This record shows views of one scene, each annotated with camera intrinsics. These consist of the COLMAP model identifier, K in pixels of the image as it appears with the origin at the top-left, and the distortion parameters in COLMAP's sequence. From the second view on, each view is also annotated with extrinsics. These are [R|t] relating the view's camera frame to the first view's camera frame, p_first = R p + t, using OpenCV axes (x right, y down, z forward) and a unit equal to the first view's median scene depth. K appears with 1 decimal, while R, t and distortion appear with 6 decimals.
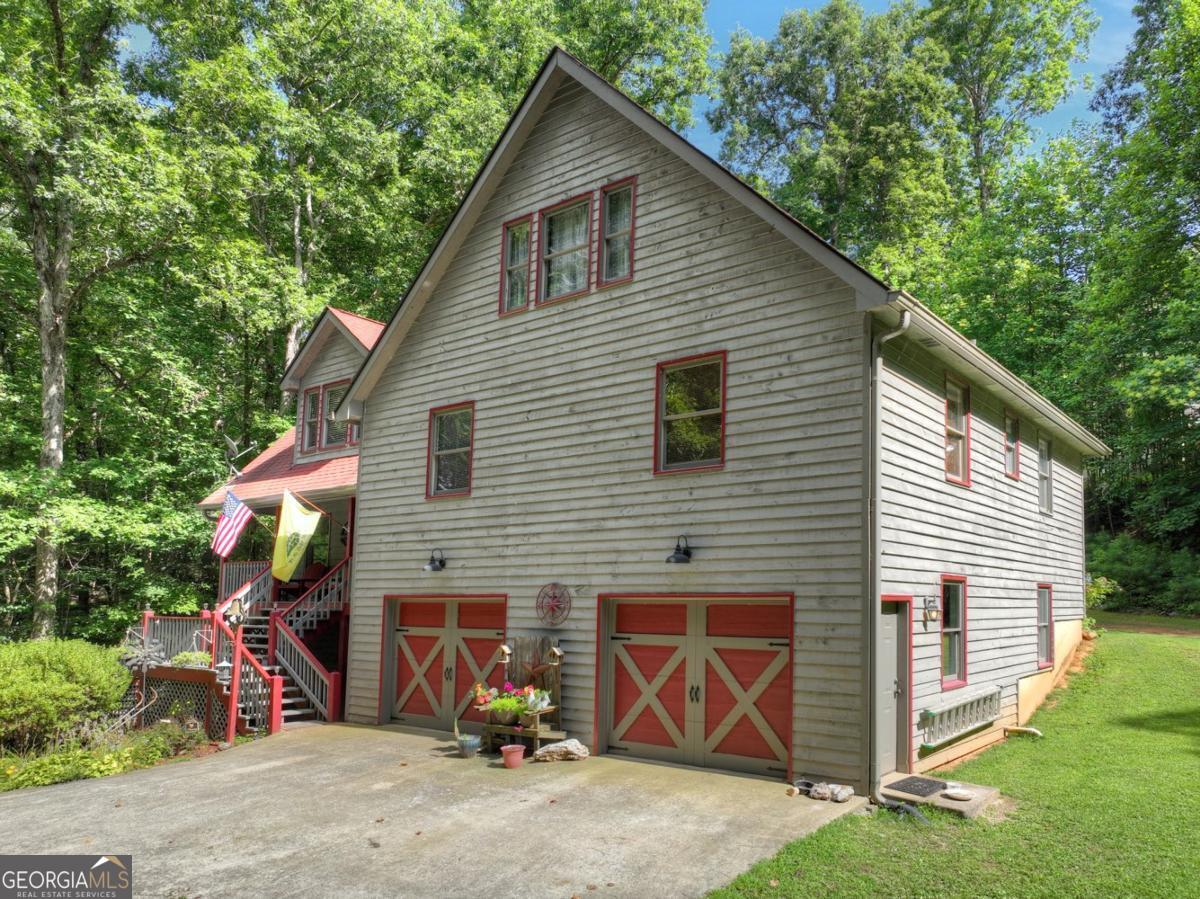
lens RADIAL K [[842.9, 0, 601.9], [0, 842.9, 540.9], [0, 0, 1]] dist [-0.005165, -0.000141]
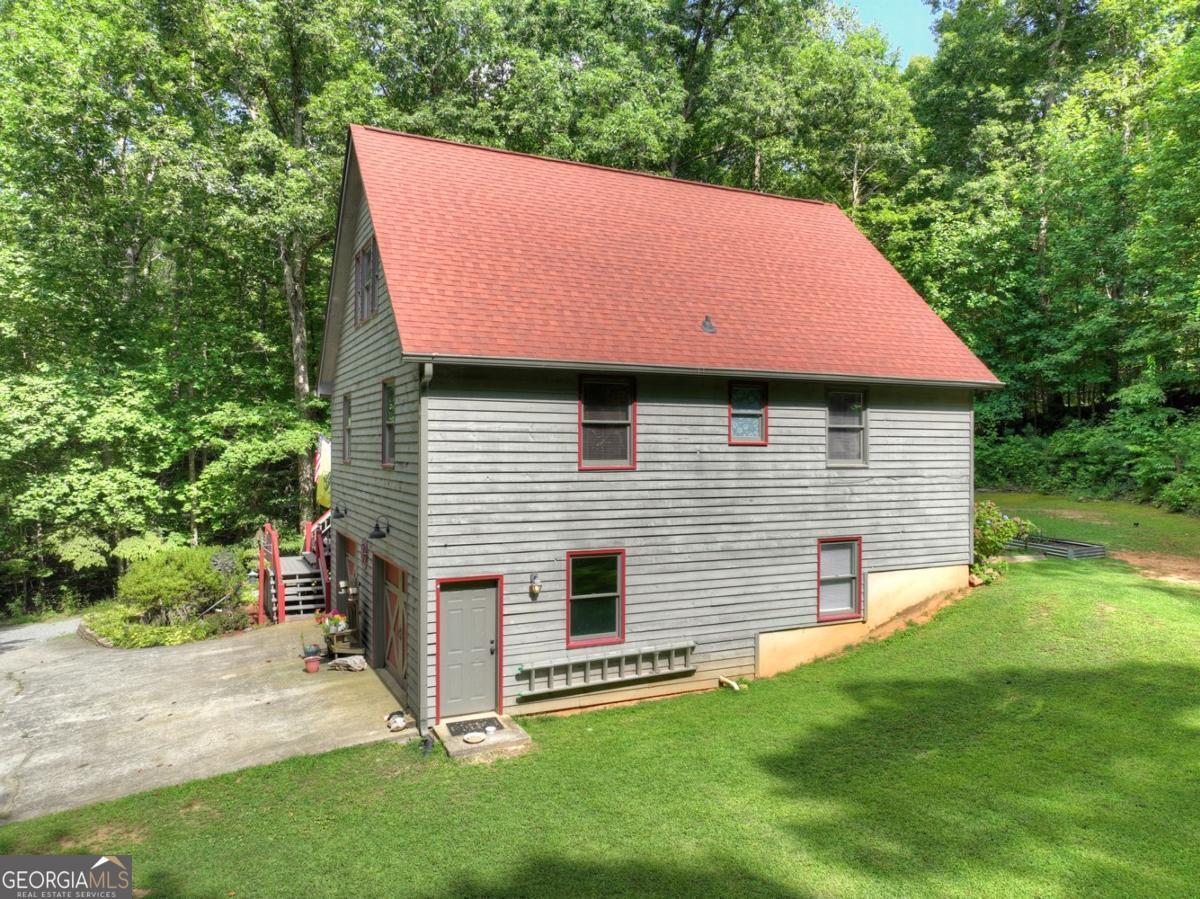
lens RADIAL K [[845.7, 0, 600.0], [0, 845.7, 449.5], [0, 0, 1]] dist [-0.003688, 0.001782]
pose [[0.897653, -0.010061, -0.440589, 1.013317], [0.042415, 0.997071, 0.063647, -0.184948], [0.438658, -0.075820, 0.895450, -0.036552]]
